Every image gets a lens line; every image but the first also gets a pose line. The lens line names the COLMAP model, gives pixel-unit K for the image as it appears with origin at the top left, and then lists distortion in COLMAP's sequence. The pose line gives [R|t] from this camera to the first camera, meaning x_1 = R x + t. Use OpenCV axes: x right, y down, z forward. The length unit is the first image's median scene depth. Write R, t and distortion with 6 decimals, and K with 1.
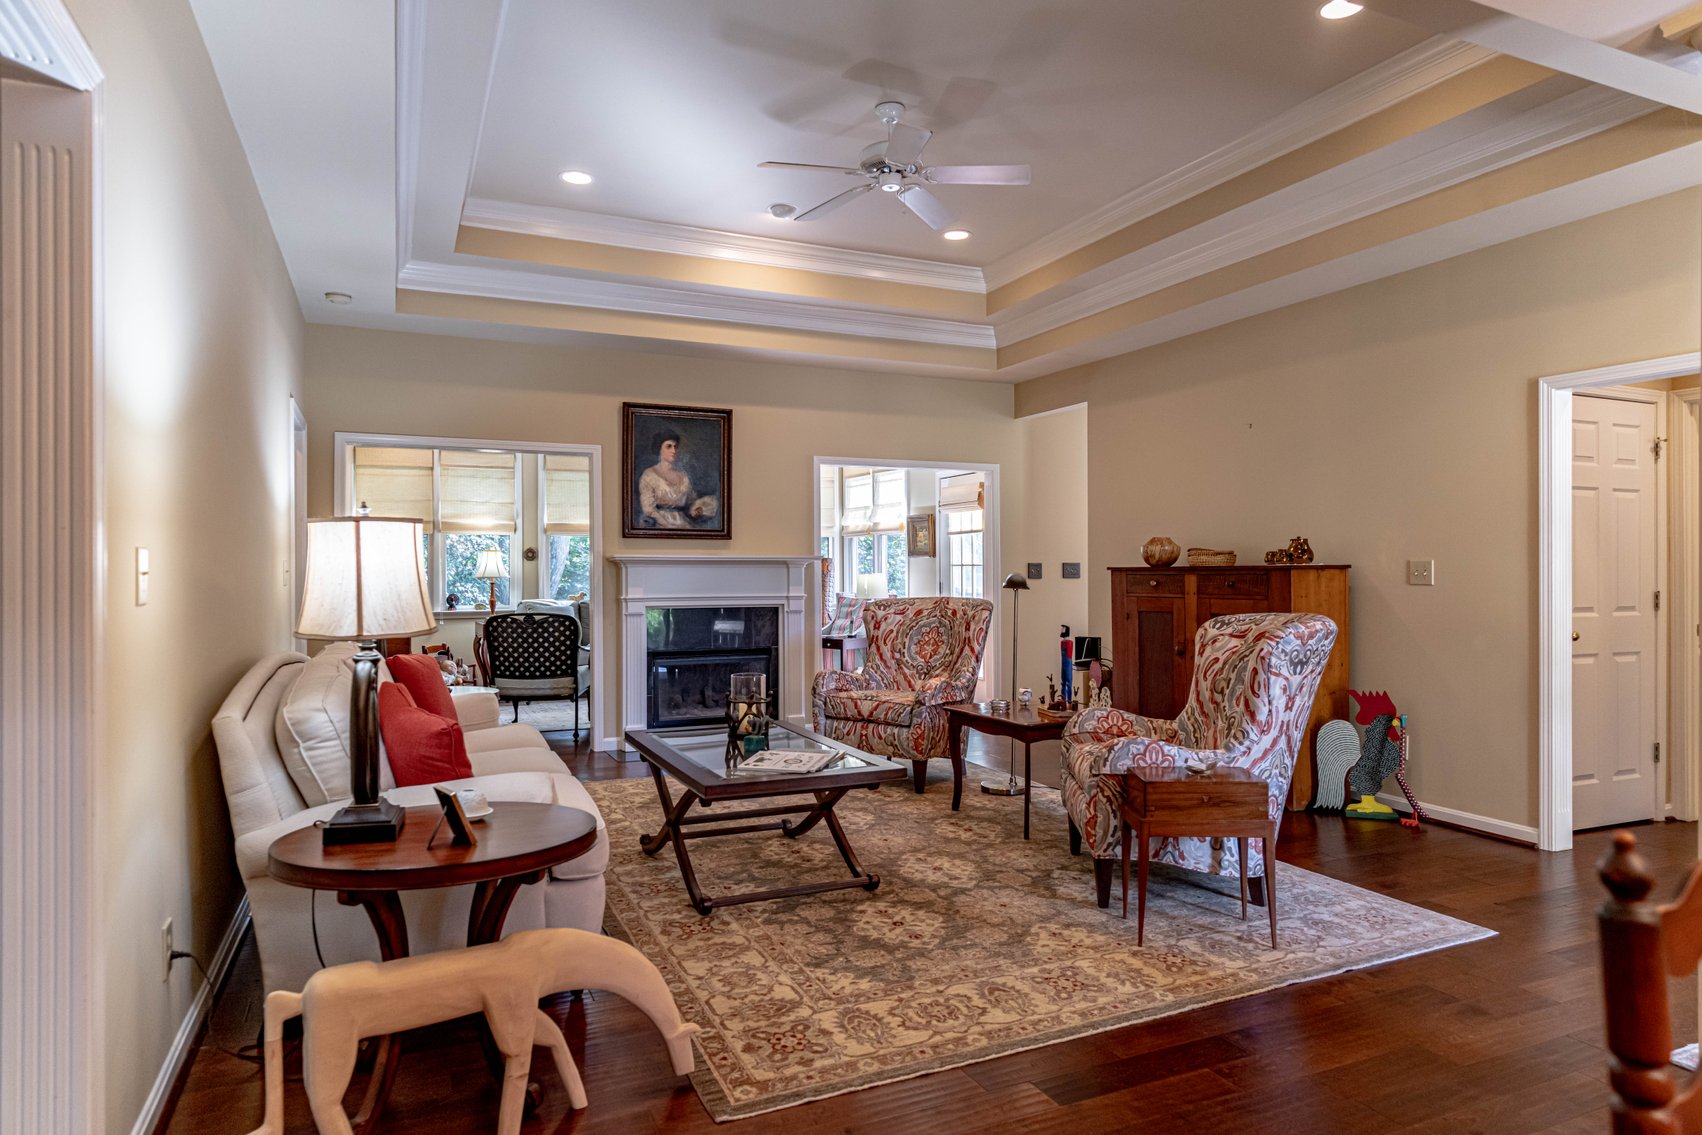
lens RADIAL K [[1027.3, 0, 843.3], [0, 1027.3, 563.9], [0, 0, 1]] dist [-0.007489, -0.000604]
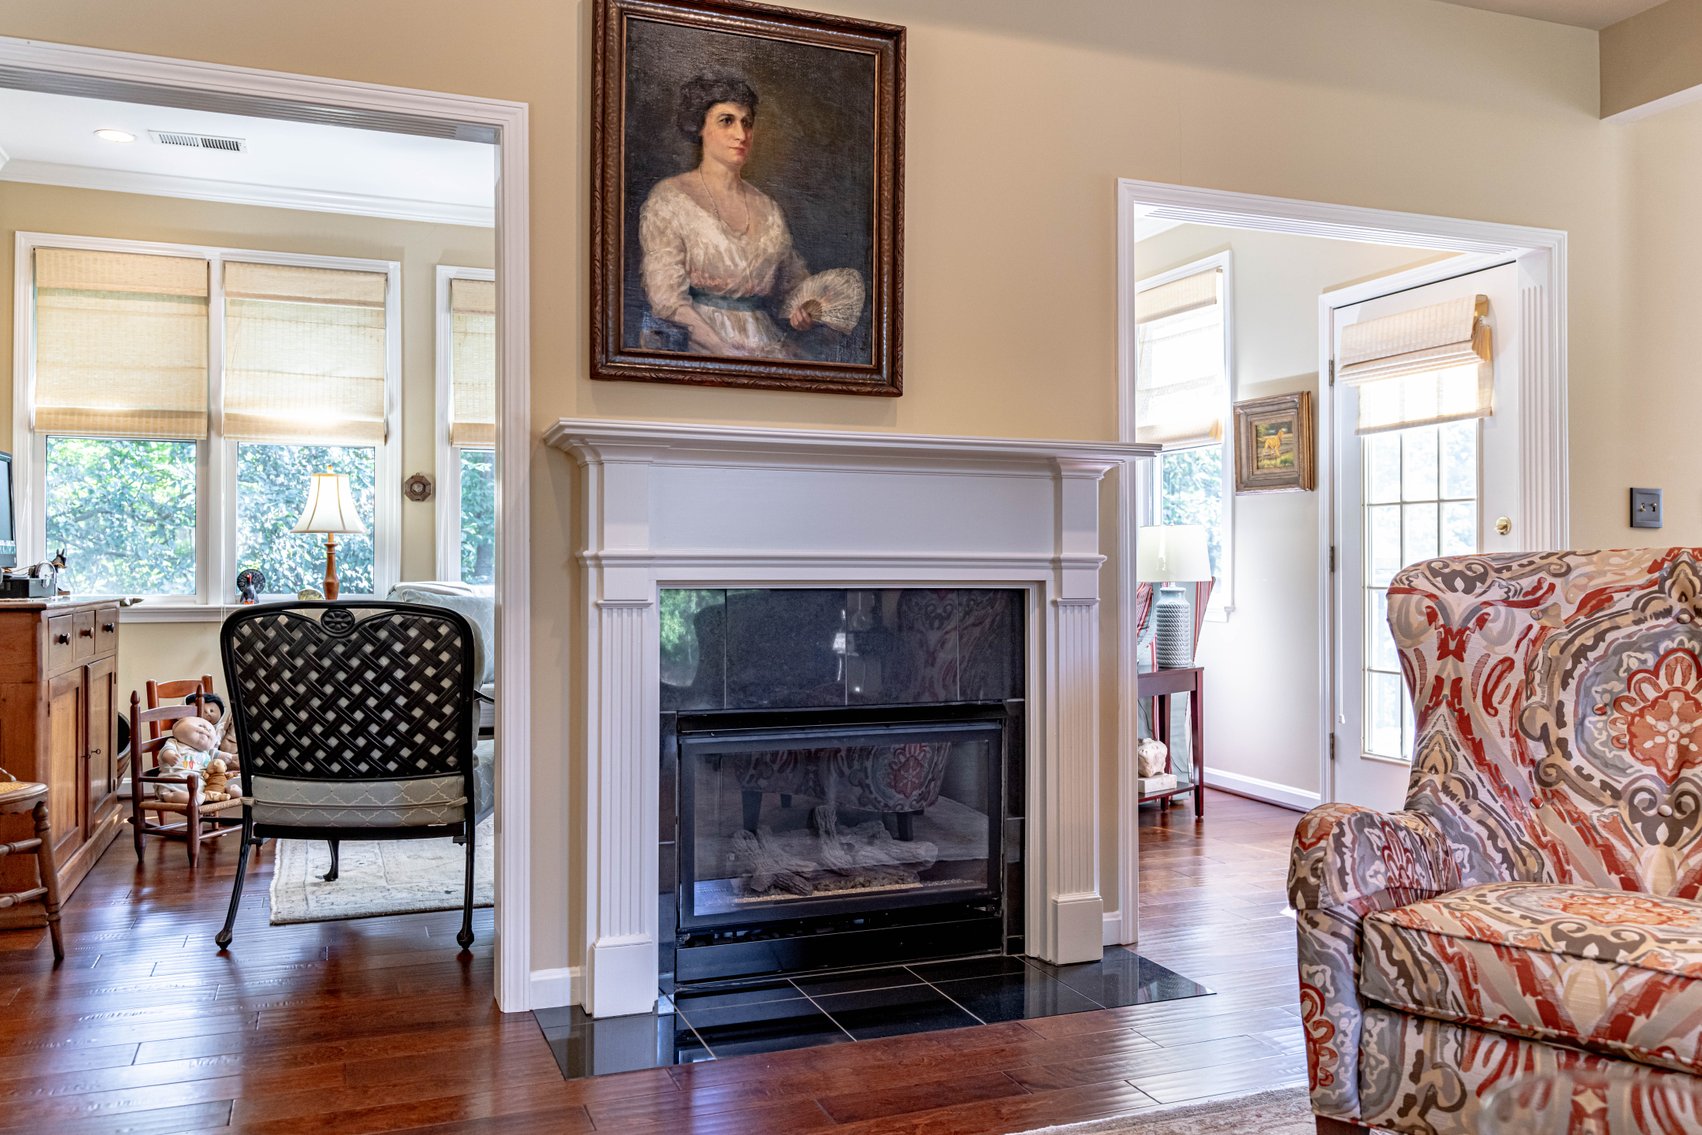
lens RADIAL K [[1343.6, 0, 854.3], [0, 1343.6, 569.5], [0, 0, 1]] dist [-0.006505, 0.001642]
pose [[0.998919, 0.006306, -0.046051, -0.103563], [-0.006064, 0.999967, 0.005388, 0.033585], [0.046083, -0.005103, 0.998925, 0.541863]]
